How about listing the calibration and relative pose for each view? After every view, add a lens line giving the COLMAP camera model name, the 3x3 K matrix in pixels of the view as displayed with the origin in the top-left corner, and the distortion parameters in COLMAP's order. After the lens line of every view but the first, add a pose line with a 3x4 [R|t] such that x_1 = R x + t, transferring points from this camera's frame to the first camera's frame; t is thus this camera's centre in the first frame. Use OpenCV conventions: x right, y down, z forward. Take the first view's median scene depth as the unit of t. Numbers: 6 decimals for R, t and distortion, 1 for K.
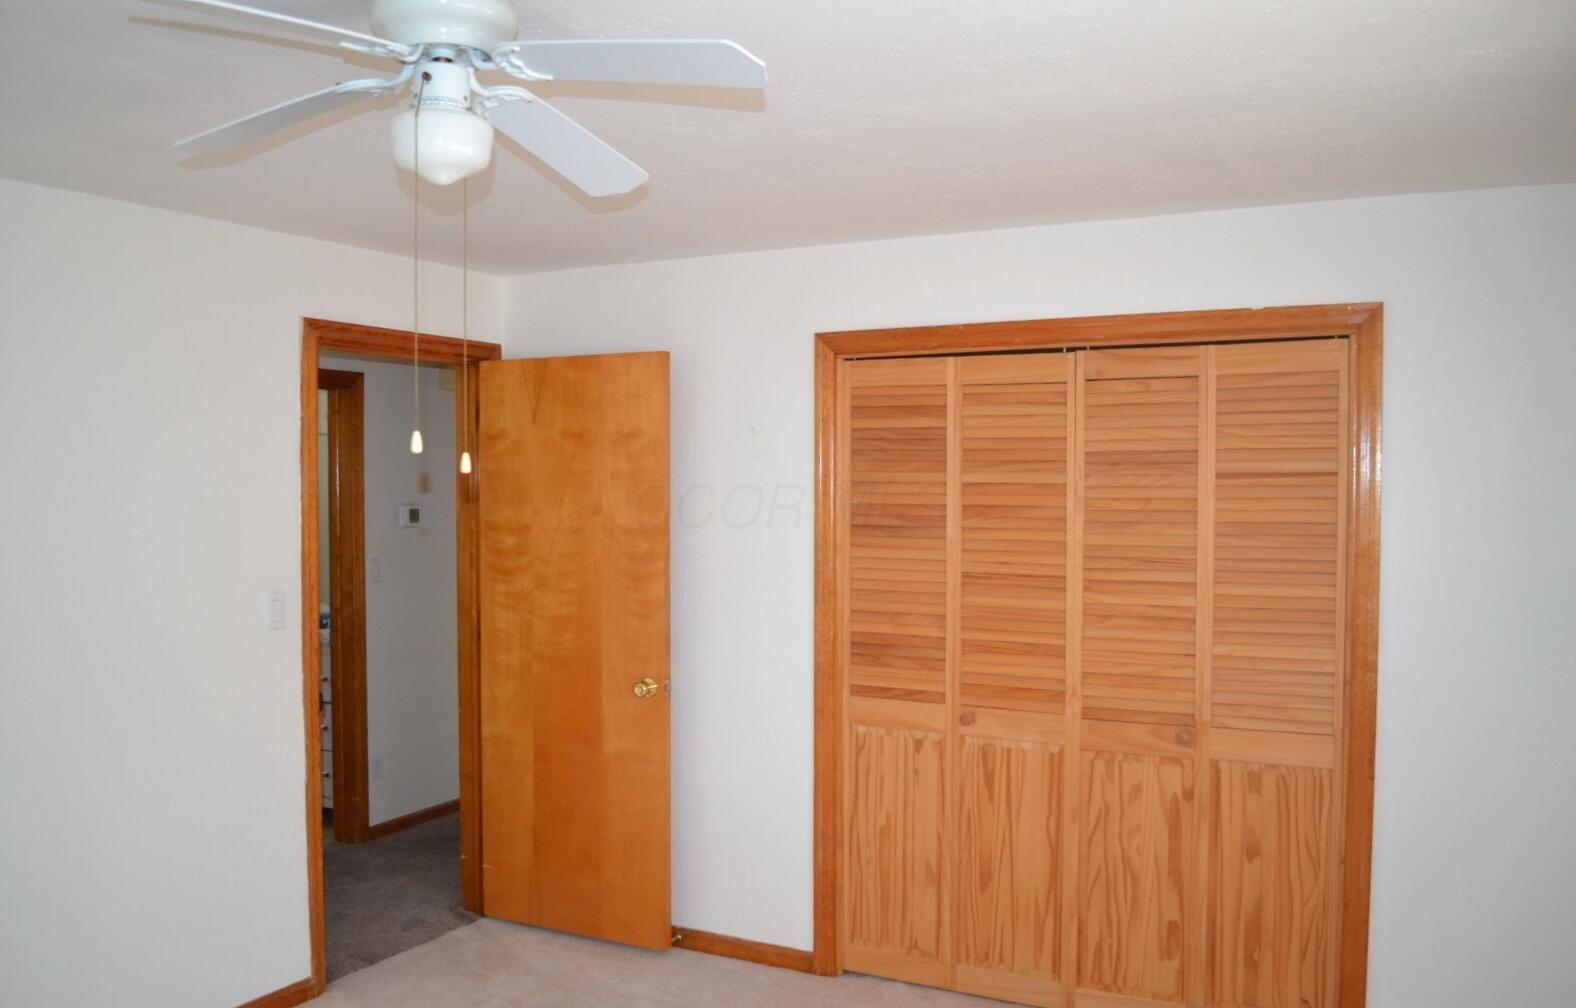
lens RADIAL K [[1302.3, 0, 790.6], [0, 1302.3, 505.6], [0, 0, 1]] dist [-0.079066, 0.011605]
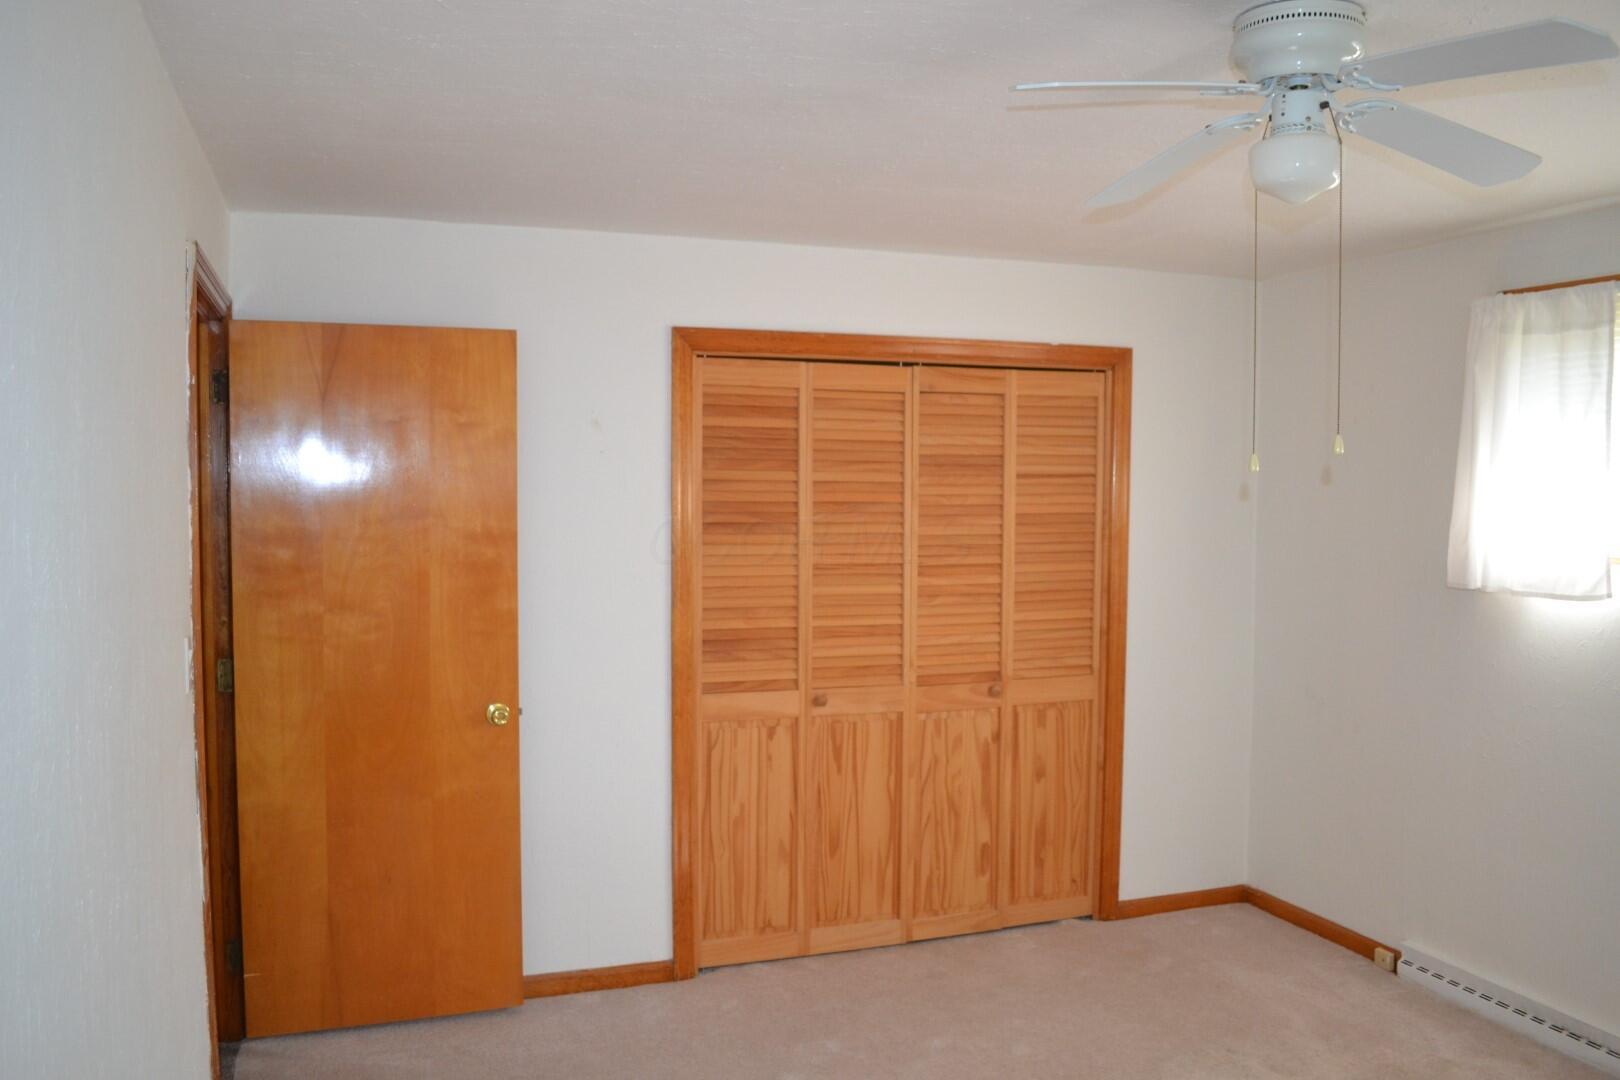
lens RADIAL K [[1293.7, 0, 809.5], [0, 1293.7, 542.9], [0, 0, 1]] dist [-0.072685, 0.007950]
pose [[0.675594, -0.032061, 0.736577, -0.668737], [0.009300, 0.999345, 0.034968, -0.004067], [-0.737216, -0.016774, 0.675449, 0.289559]]
